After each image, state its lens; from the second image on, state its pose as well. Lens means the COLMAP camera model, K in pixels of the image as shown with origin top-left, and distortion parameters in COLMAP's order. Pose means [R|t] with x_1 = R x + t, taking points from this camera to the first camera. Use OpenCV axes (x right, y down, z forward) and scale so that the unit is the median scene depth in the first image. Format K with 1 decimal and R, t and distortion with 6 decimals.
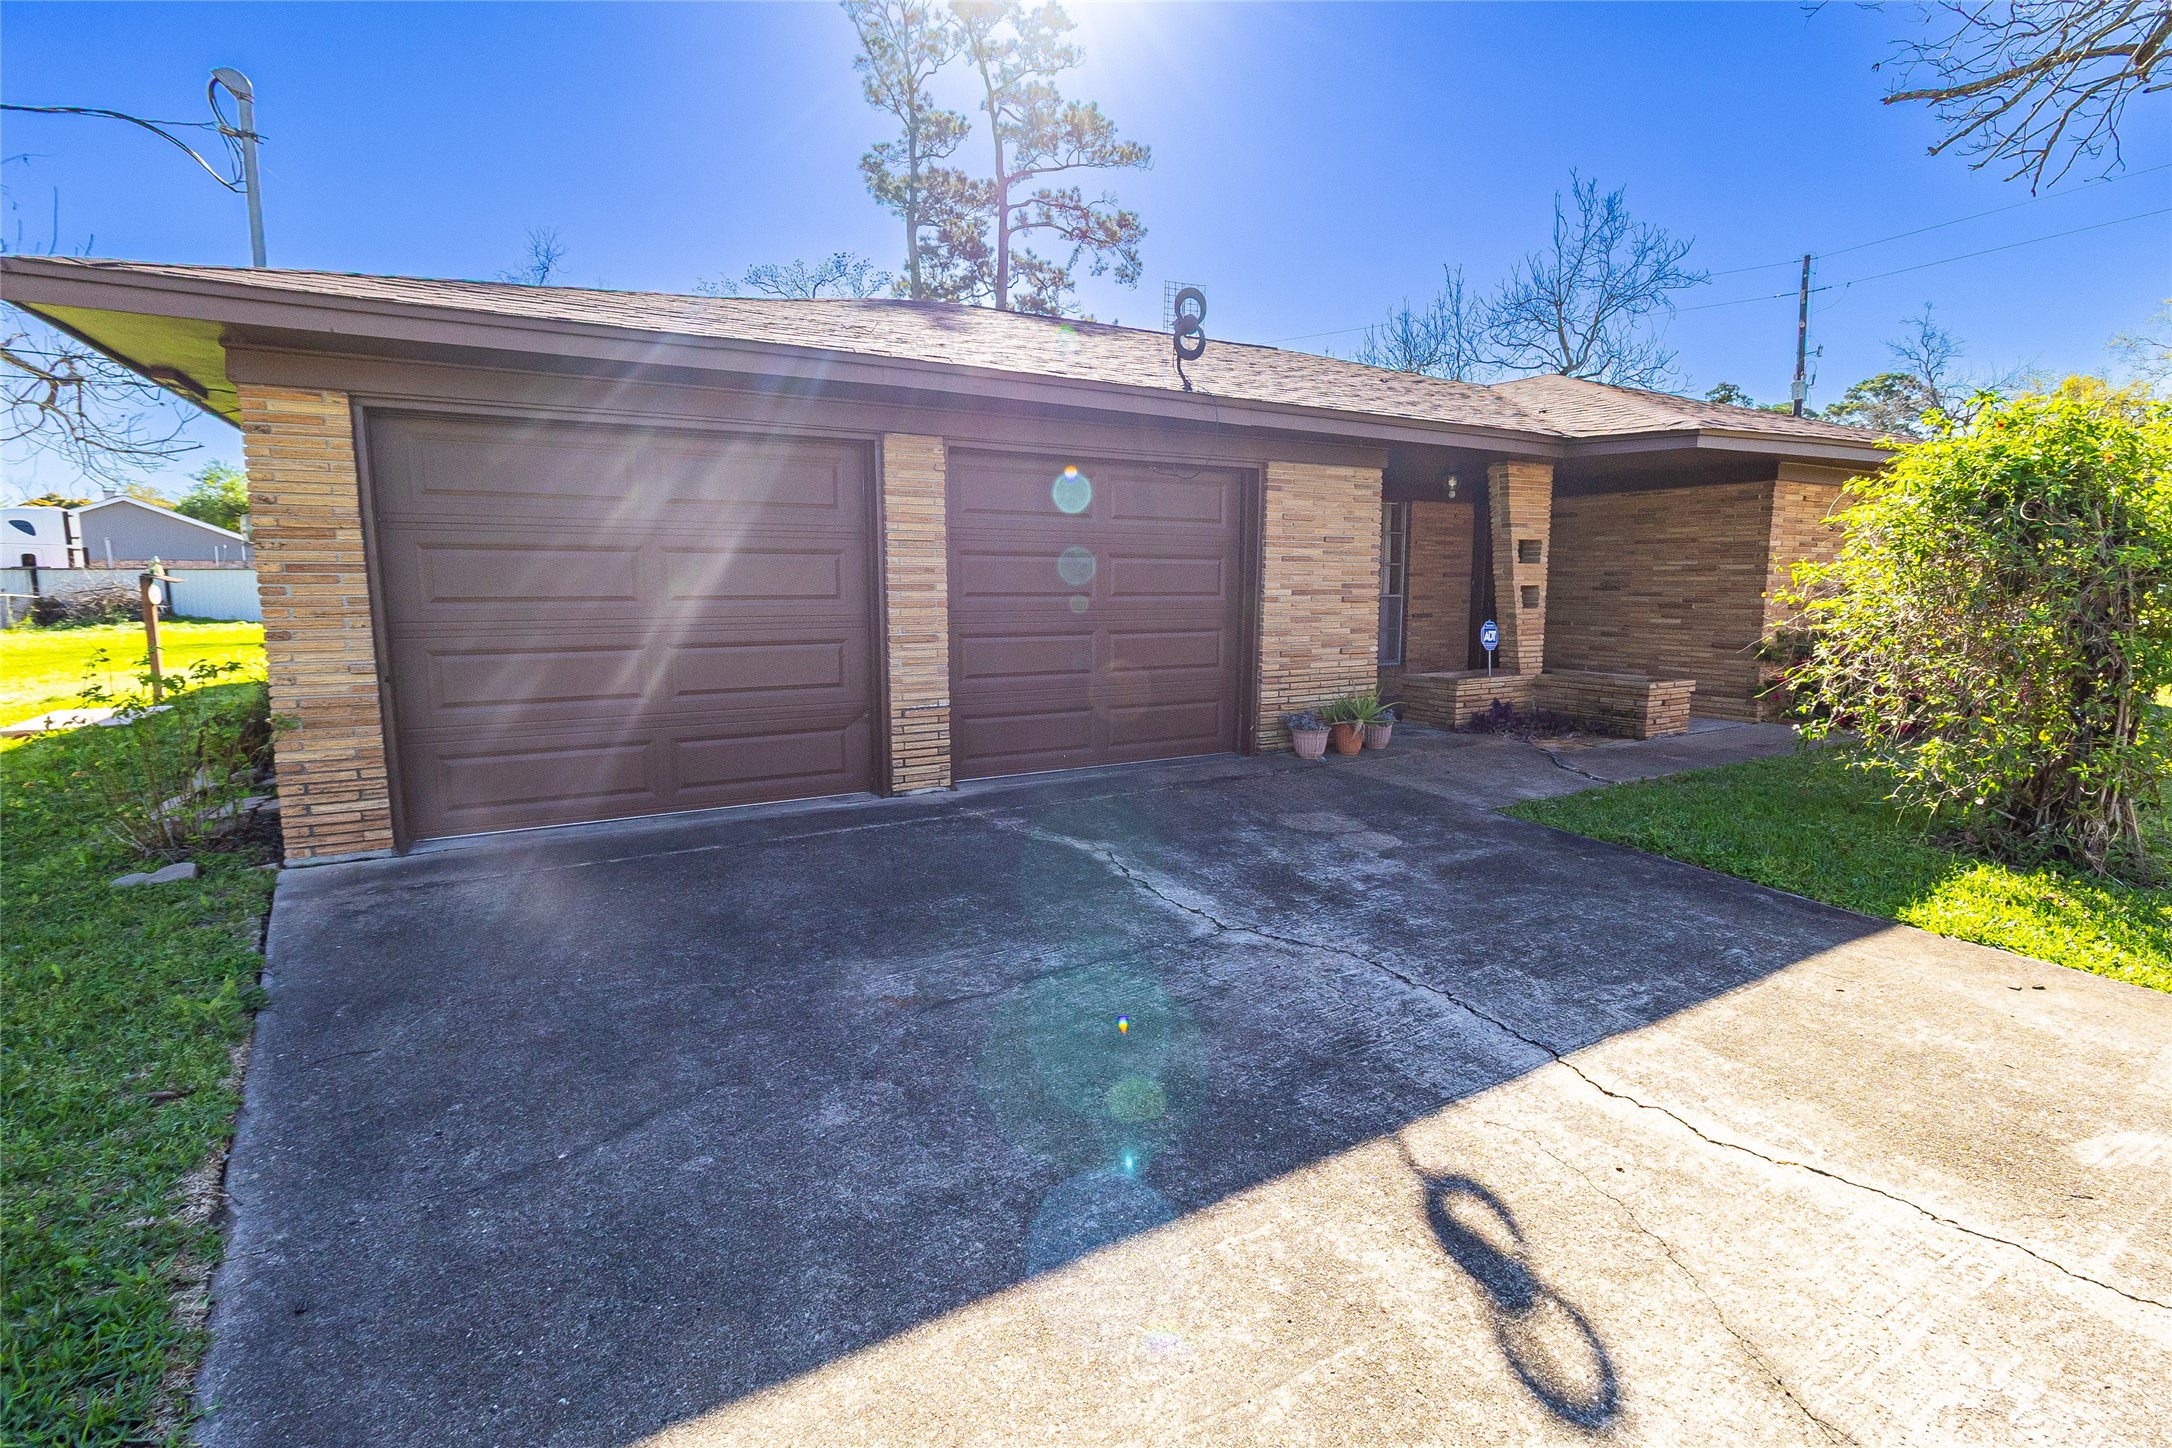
lens RADIAL K [[998.6, 0, 1086.2], [0, 998.6, 705.9], [0, 0, 1]] dist [0.007784, -0.002048]
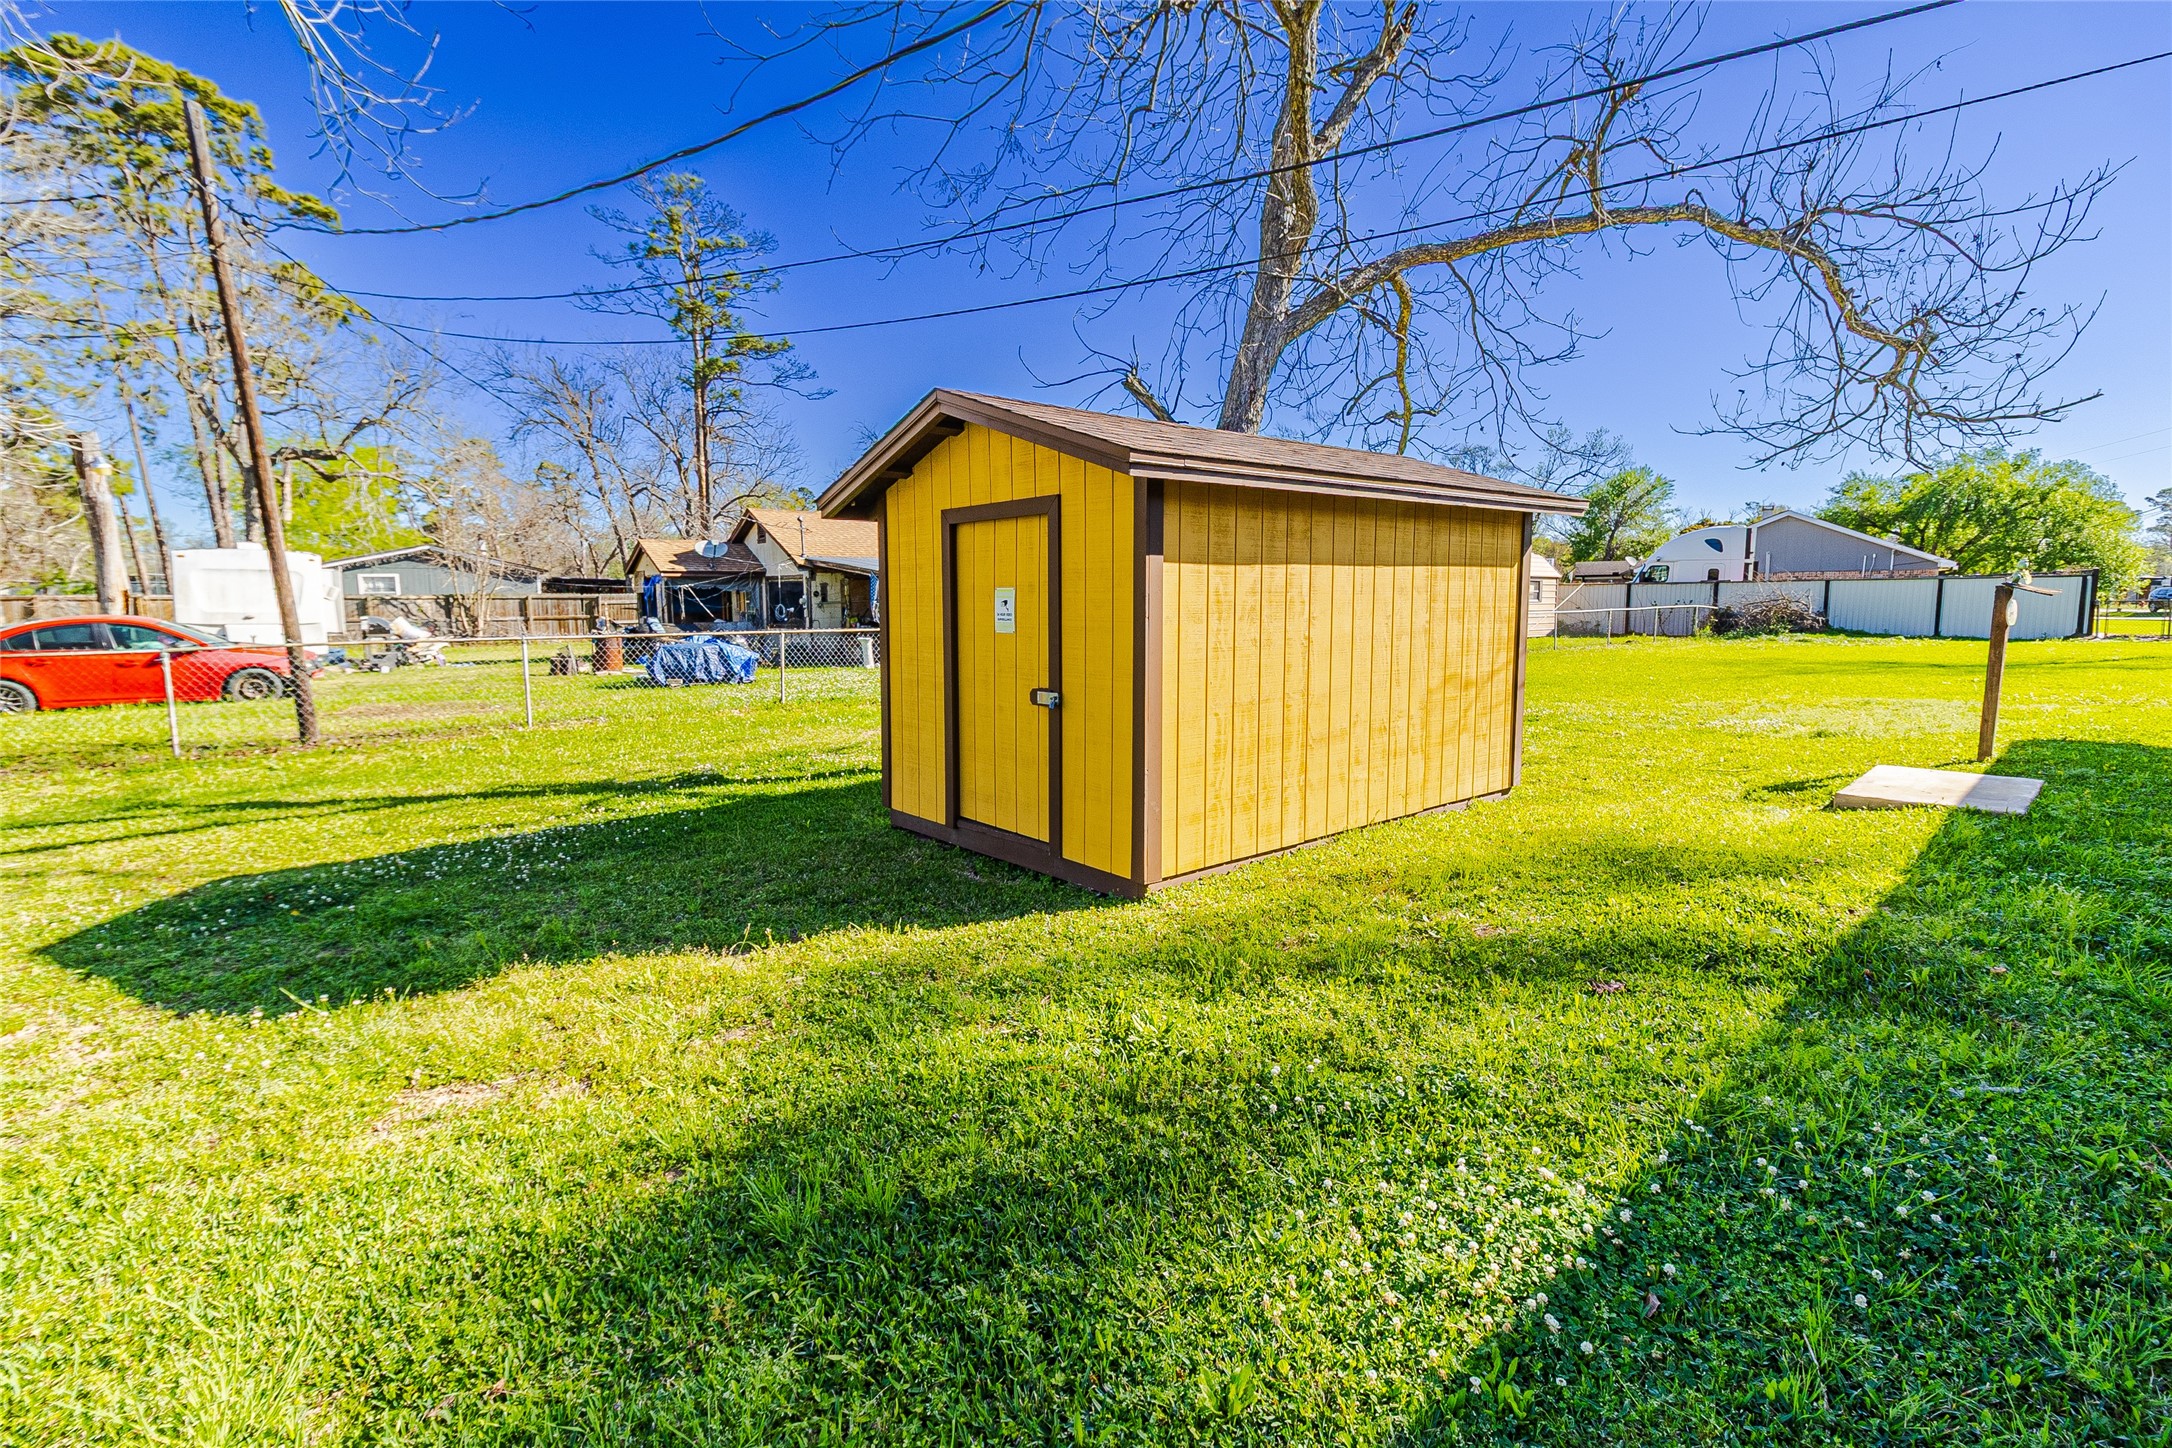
lens RADIAL K [[998.6, 0, 1083.5], [0, 998.6, 708.7], [0, 0, 1]] dist [0.007784, -0.002048]
pose [[0.238400, 0.105518, -0.965418, -0.107919], [-0.113014, 0.990341, 0.080334, -0.006910], [0.964569, 0.089954, 0.248022, 0.054393]]
